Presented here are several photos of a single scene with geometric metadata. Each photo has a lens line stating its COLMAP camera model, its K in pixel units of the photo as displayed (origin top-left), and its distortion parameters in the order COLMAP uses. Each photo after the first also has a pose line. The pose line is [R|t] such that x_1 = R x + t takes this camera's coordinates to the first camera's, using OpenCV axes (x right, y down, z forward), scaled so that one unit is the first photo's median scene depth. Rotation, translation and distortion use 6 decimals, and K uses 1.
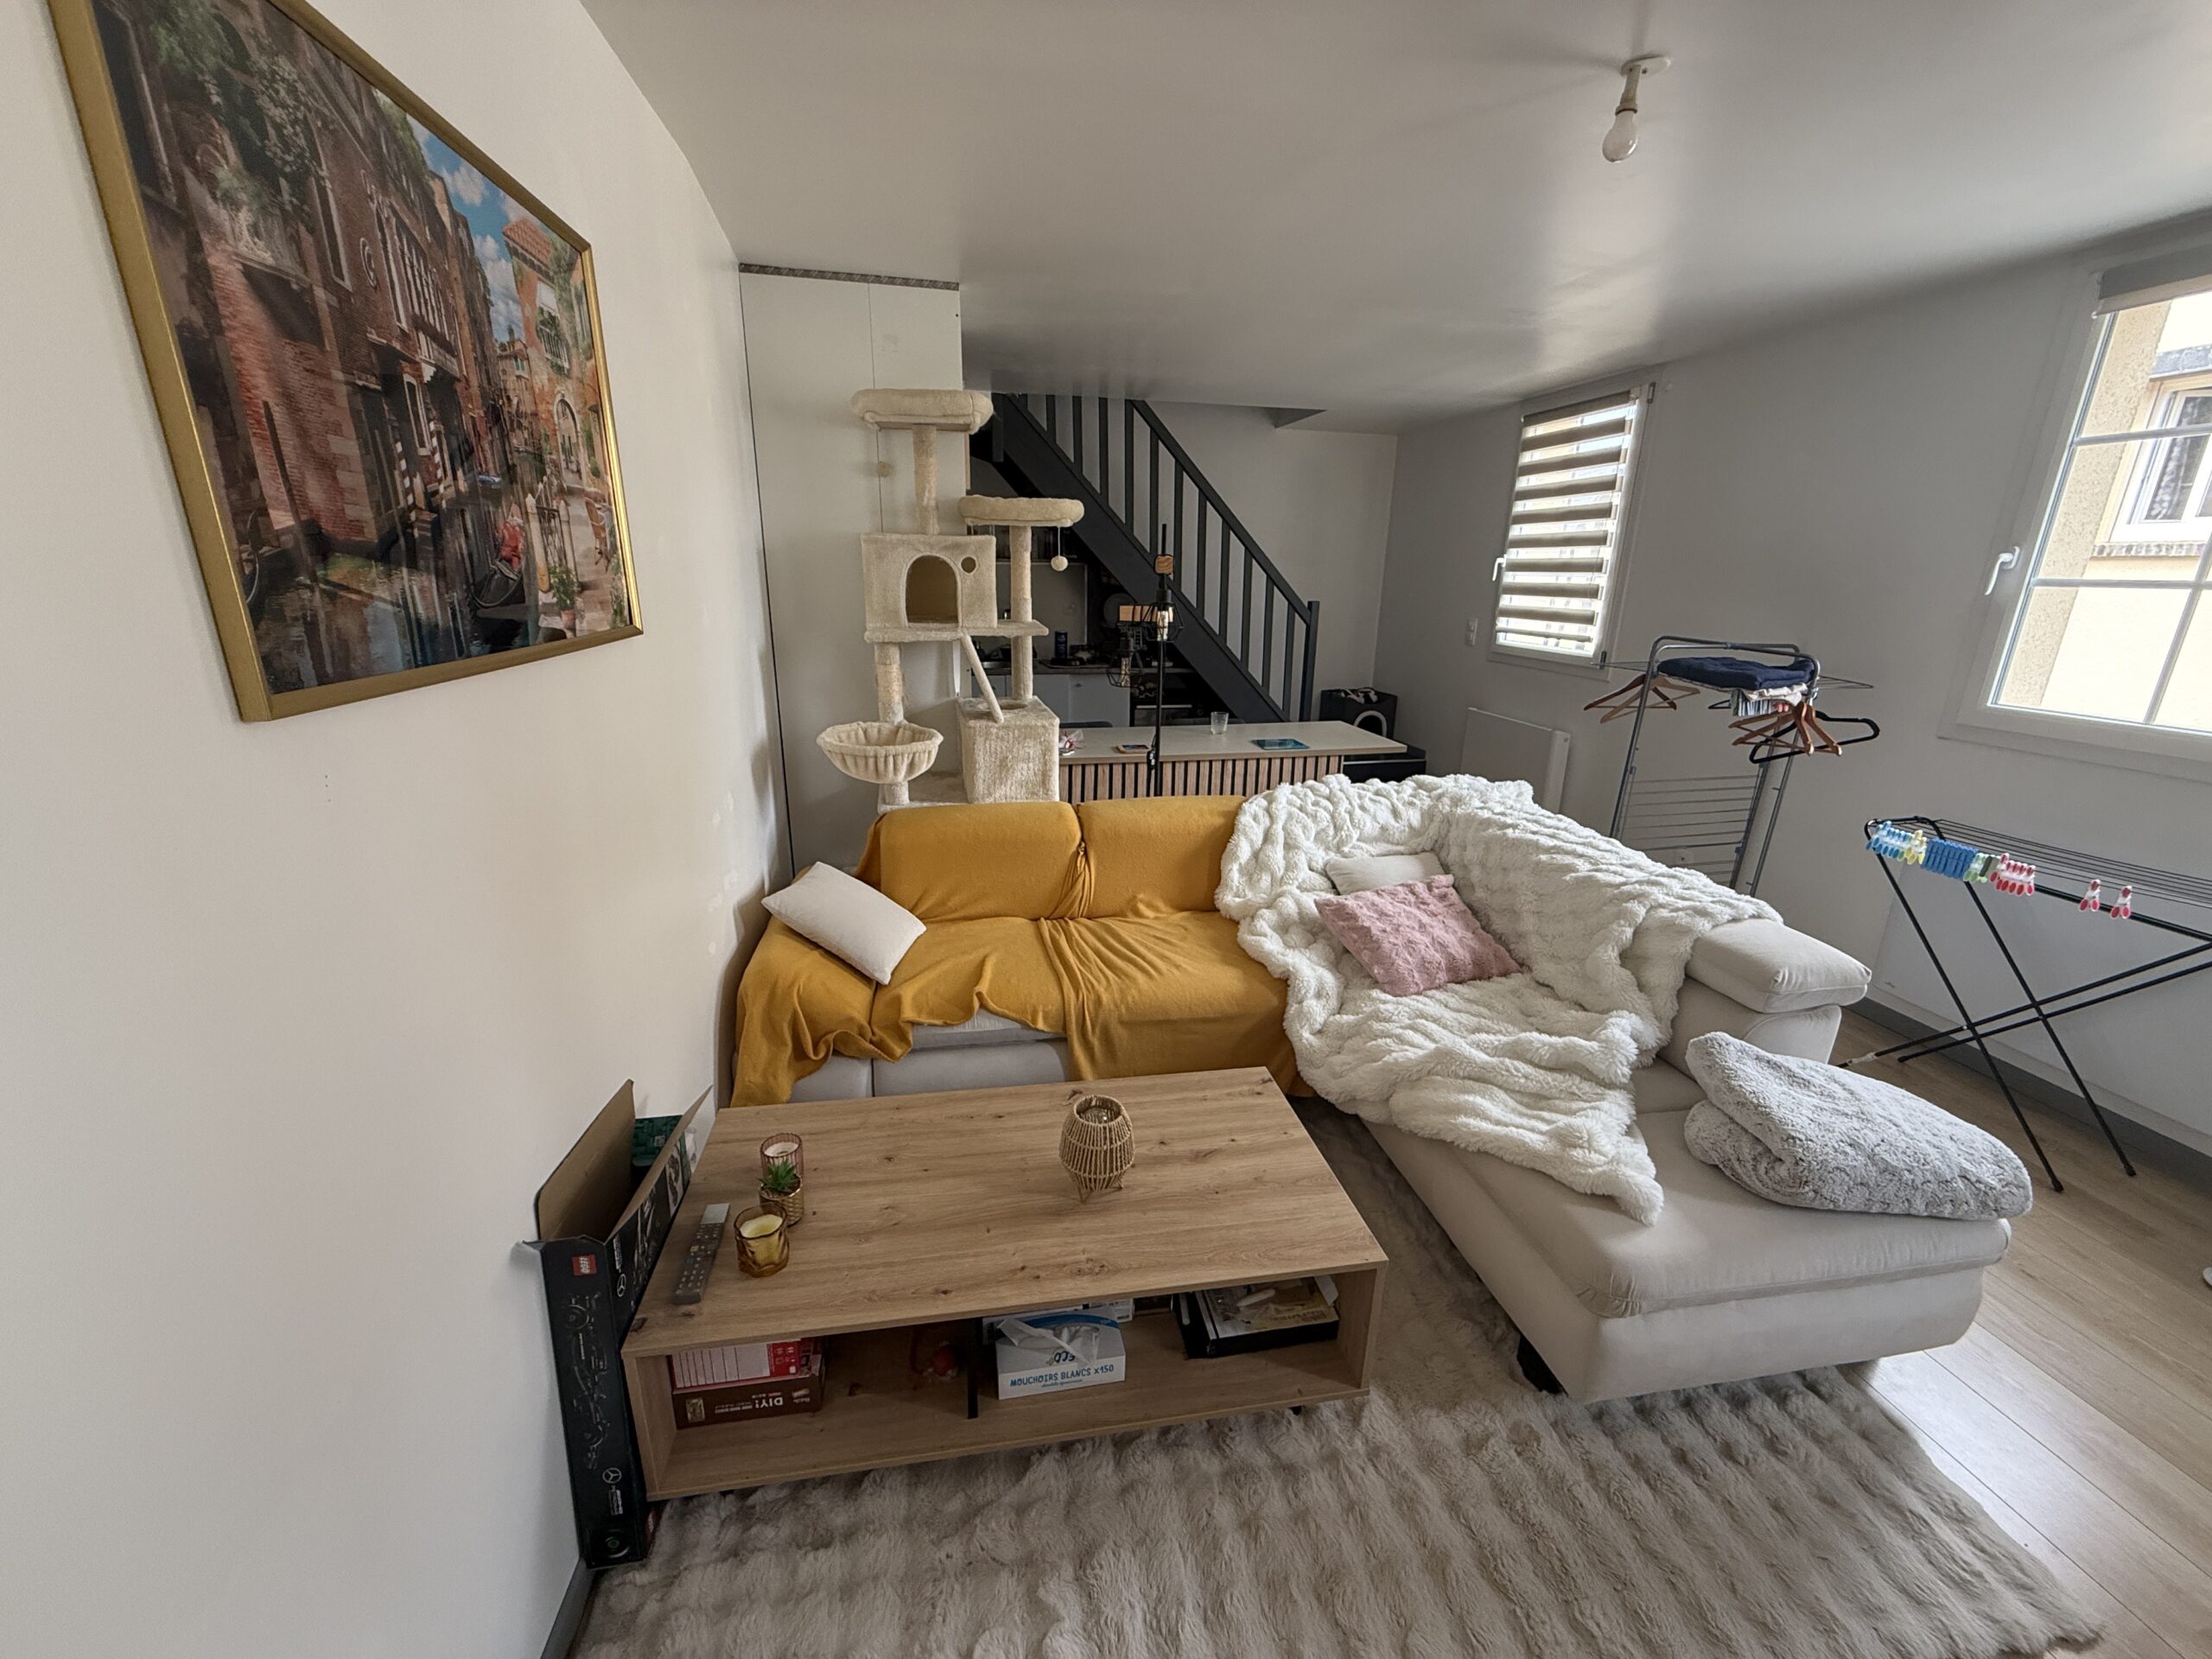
lens RADIAL K [[889.5, 0, 1101.4], [0, 889.5, 835.6], [0, 0, 1]] dist [-0.003171, -0.000339]
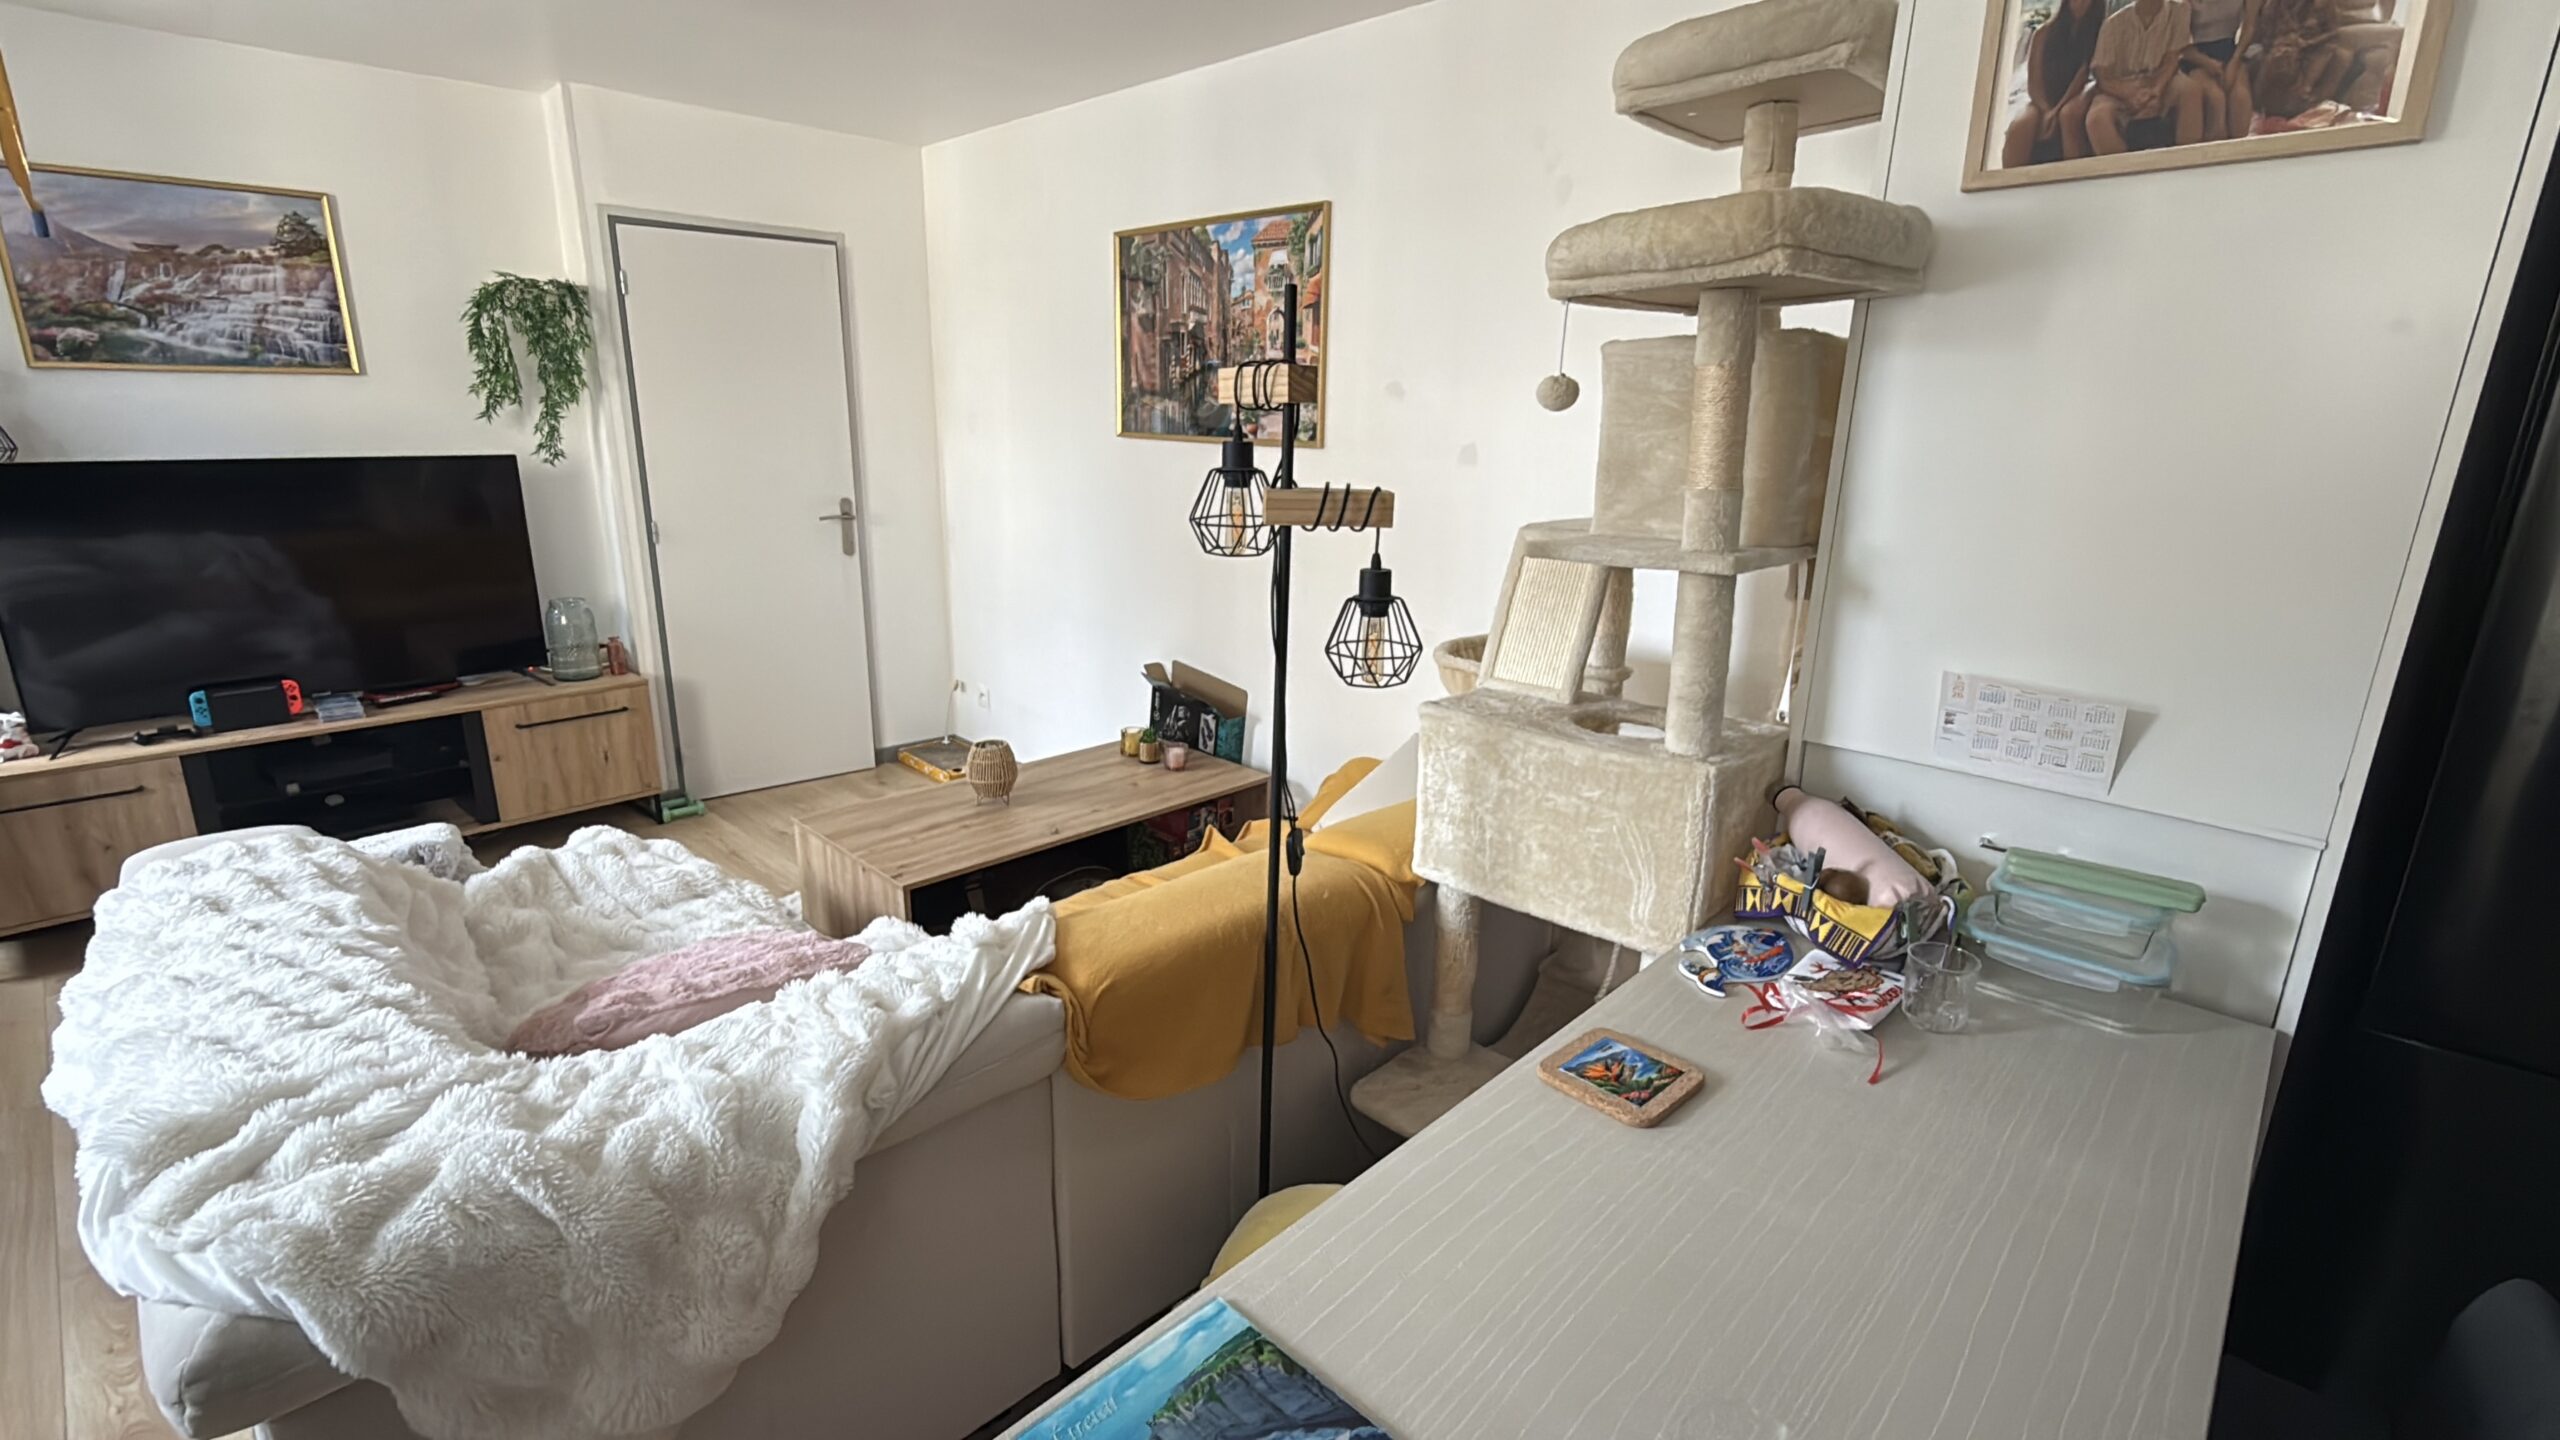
lens RADIAL K [[1147.7, 0, 1275.5], [0, 1147.7, 717.5], [0, 0, 1]] dist [0.001309, -0.000075]
pose [[-0.818297, 0.120078, -0.562113, 1.269460], [-0.199354, 0.857947, 0.473483, -1.385019], [0.539118, 0.499509, -0.678117, 4.692957]]
